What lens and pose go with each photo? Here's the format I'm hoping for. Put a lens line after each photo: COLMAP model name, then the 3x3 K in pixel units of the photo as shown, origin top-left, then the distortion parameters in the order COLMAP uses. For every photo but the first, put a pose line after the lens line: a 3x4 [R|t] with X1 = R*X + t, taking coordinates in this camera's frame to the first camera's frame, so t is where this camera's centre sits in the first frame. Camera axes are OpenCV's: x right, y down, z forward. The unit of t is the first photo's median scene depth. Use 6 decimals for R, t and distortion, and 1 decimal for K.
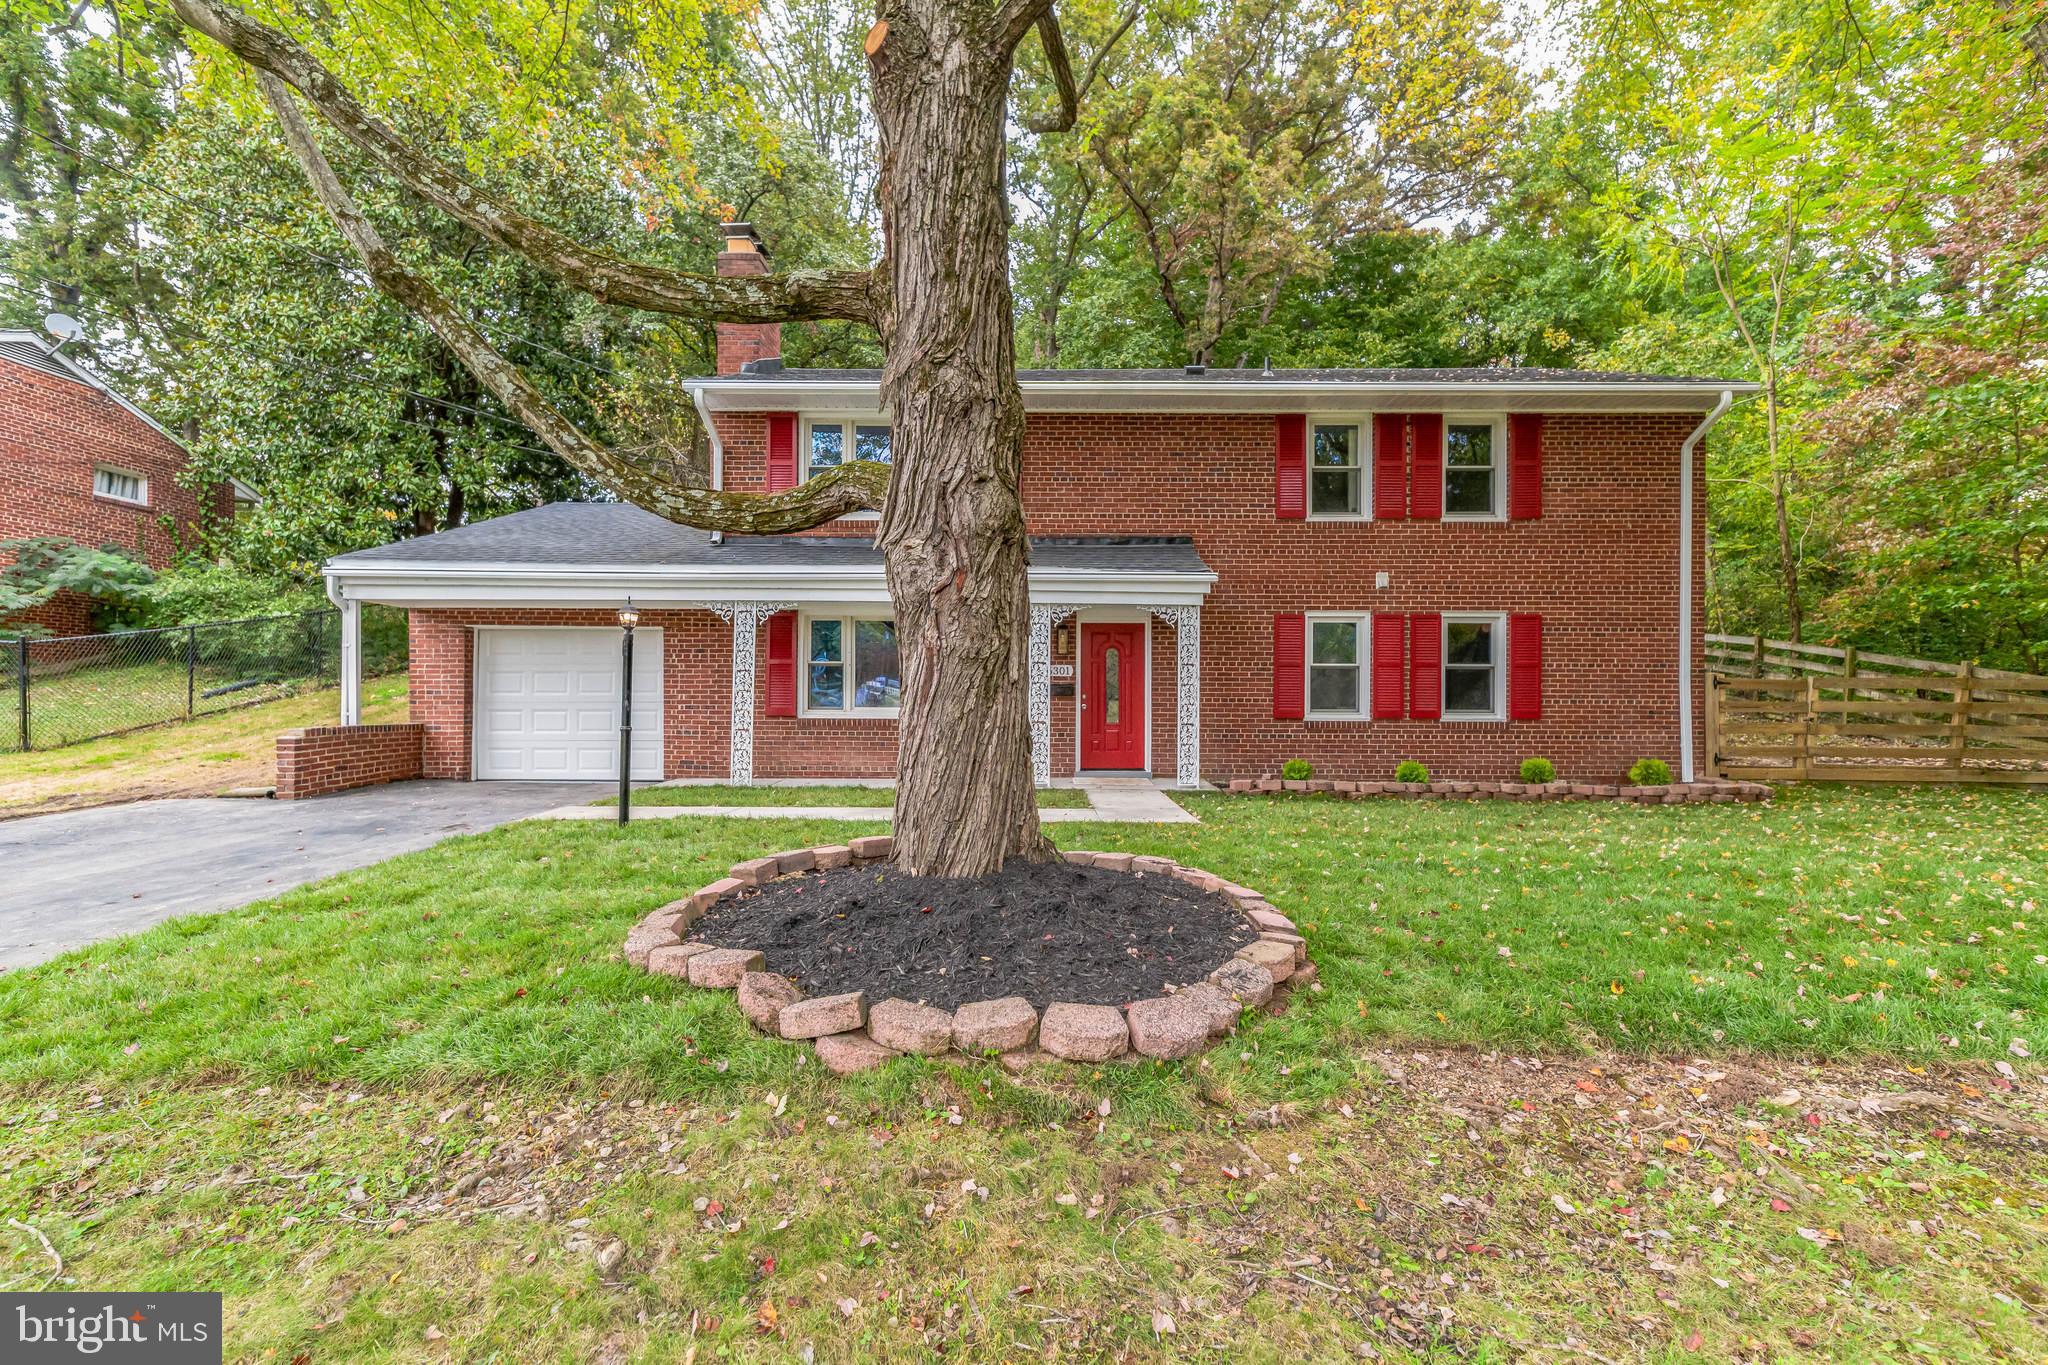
lens RADIAL K [[898.6, 0, 1016.0], [0, 898.6, 685.6], [0, 0, 1]] dist [0.002601, 0.000521]
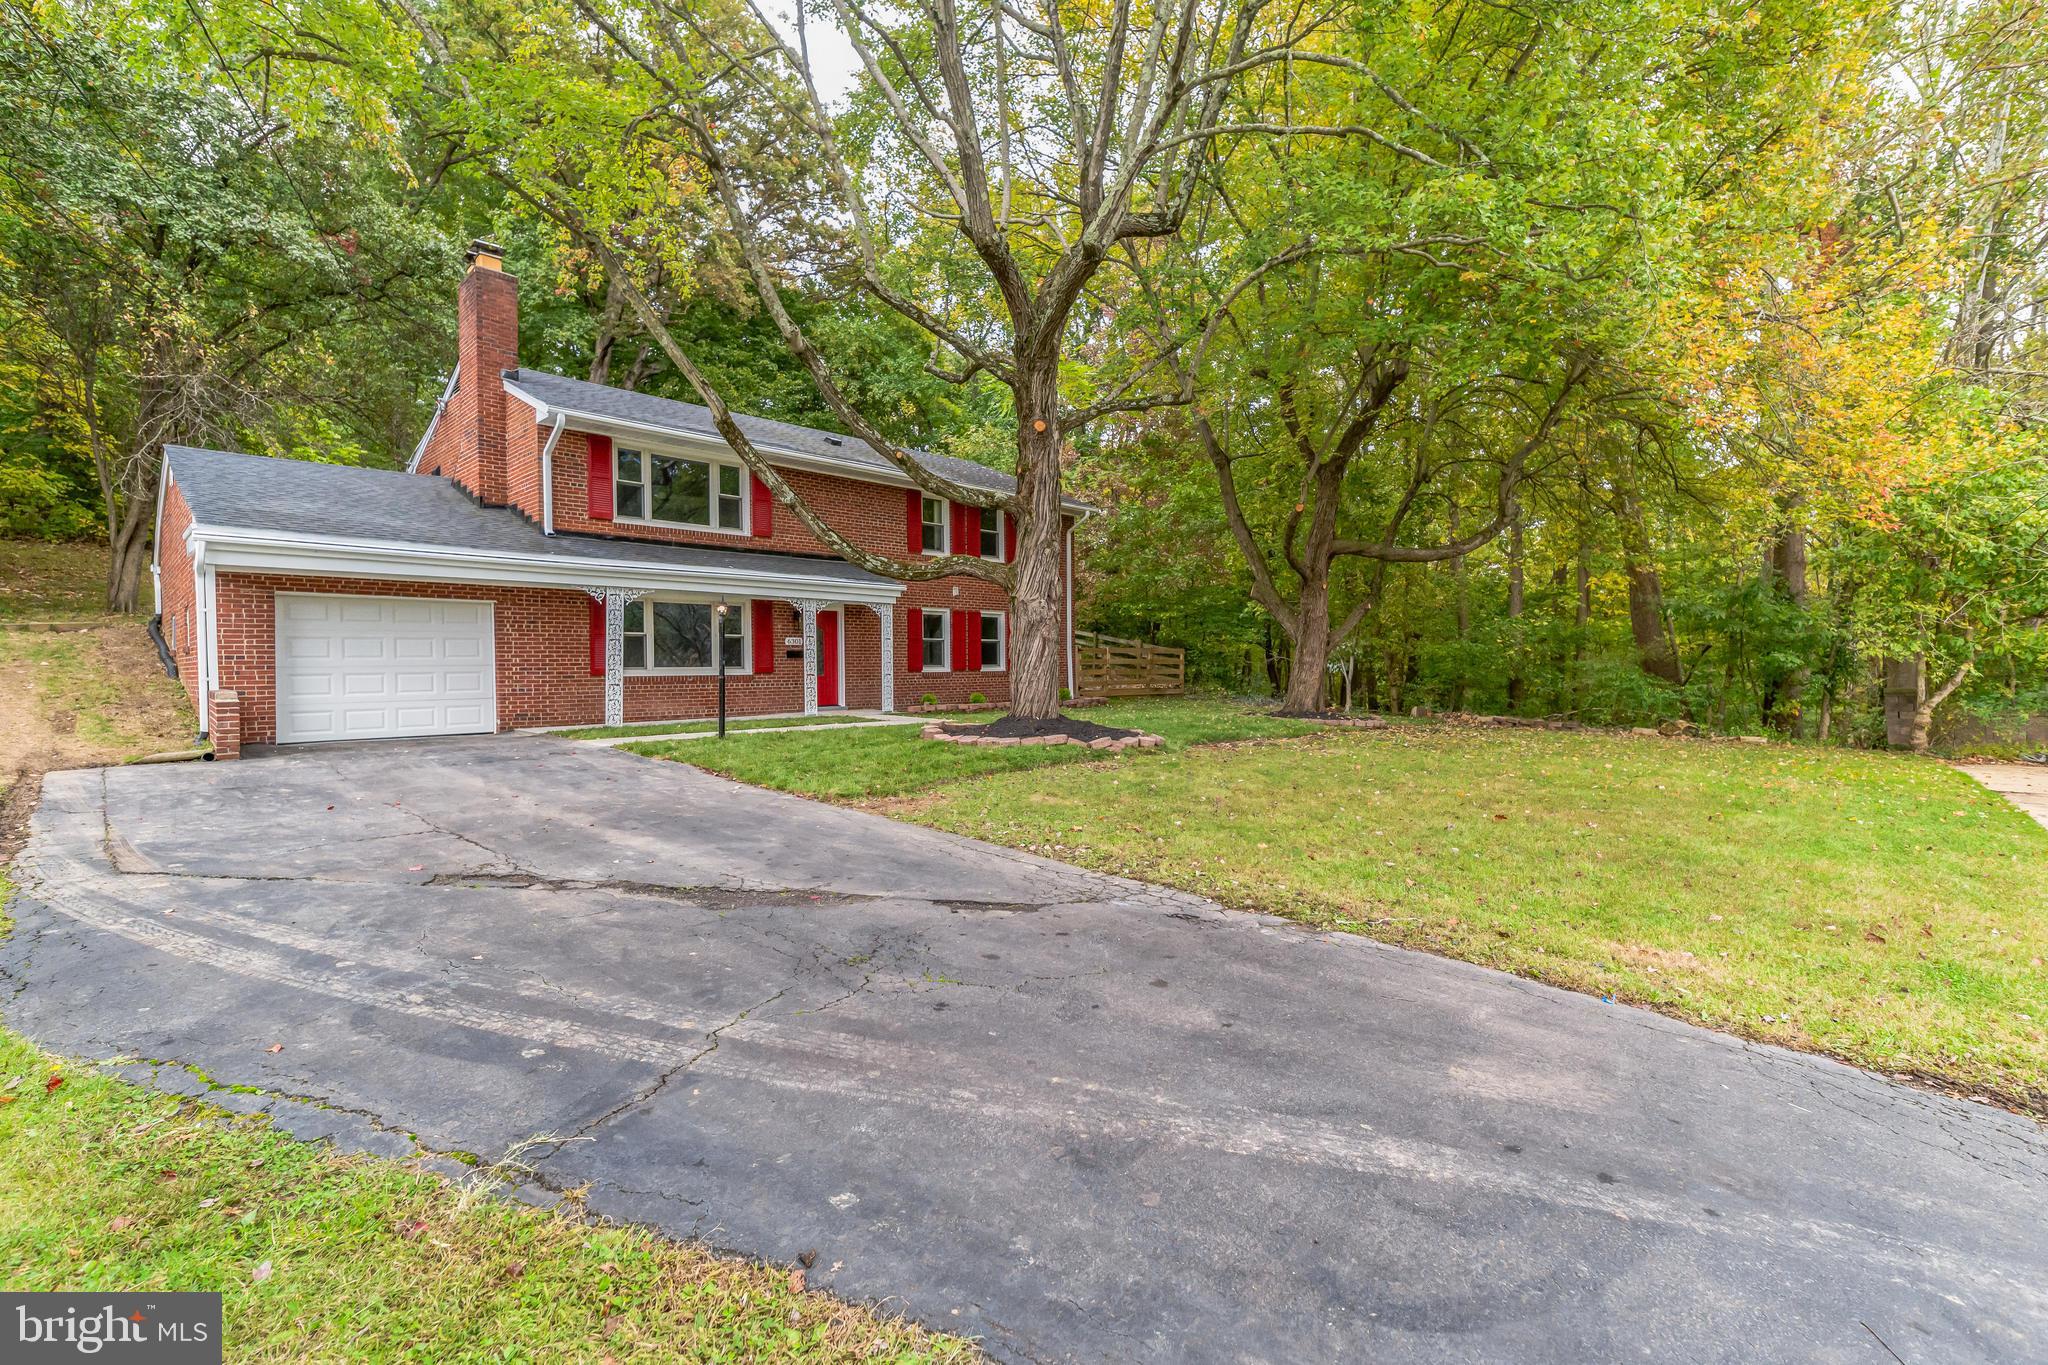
lens RADIAL K [[898.6, 0, 1032.0], [0, 898.6, 675.0], [0, 0, 1]] dist [0.002601, 0.000521]
pose [[0.684842, -0.017874, 0.728473, -0.789077], [-0.002315, 0.999641, 0.026704, -0.001346], [-0.728688, -0.019974, 0.684554, -0.322708]]
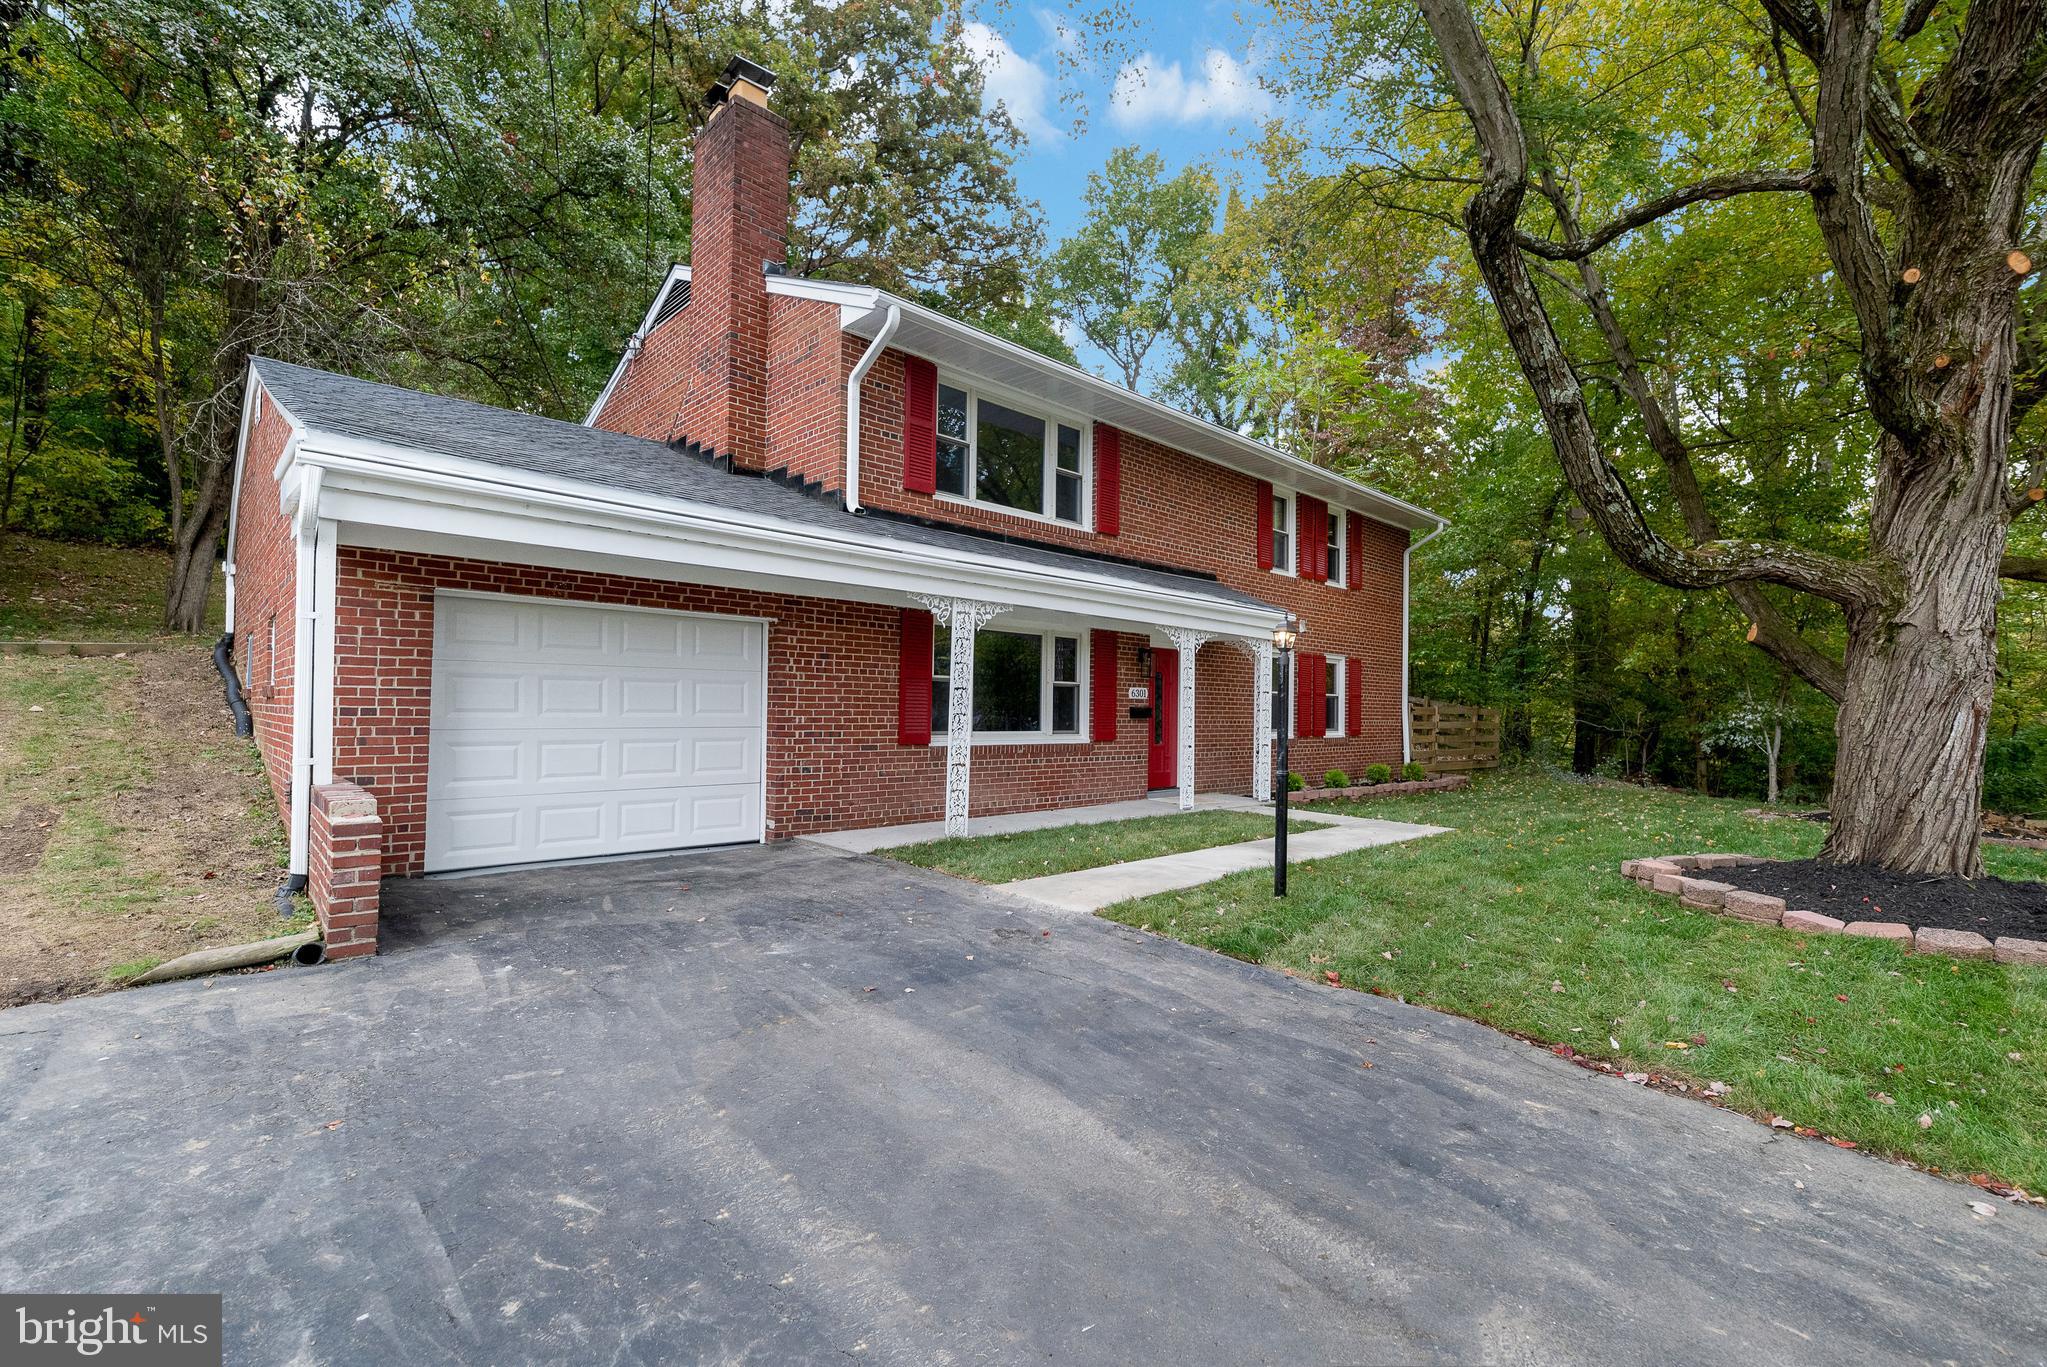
lens RADIAL K [[898.1, 0, 1036.0], [0, 898.1, 689.4], [0, 0, 1]] dist [0.002601, 0.000521]
pose [[0.715445, 0.022634, 0.698302, -0.748823], [-0.024935, 0.999666, -0.006855, -0.011388], [-0.698224, -0.012508, 0.715770, 0.372694]]
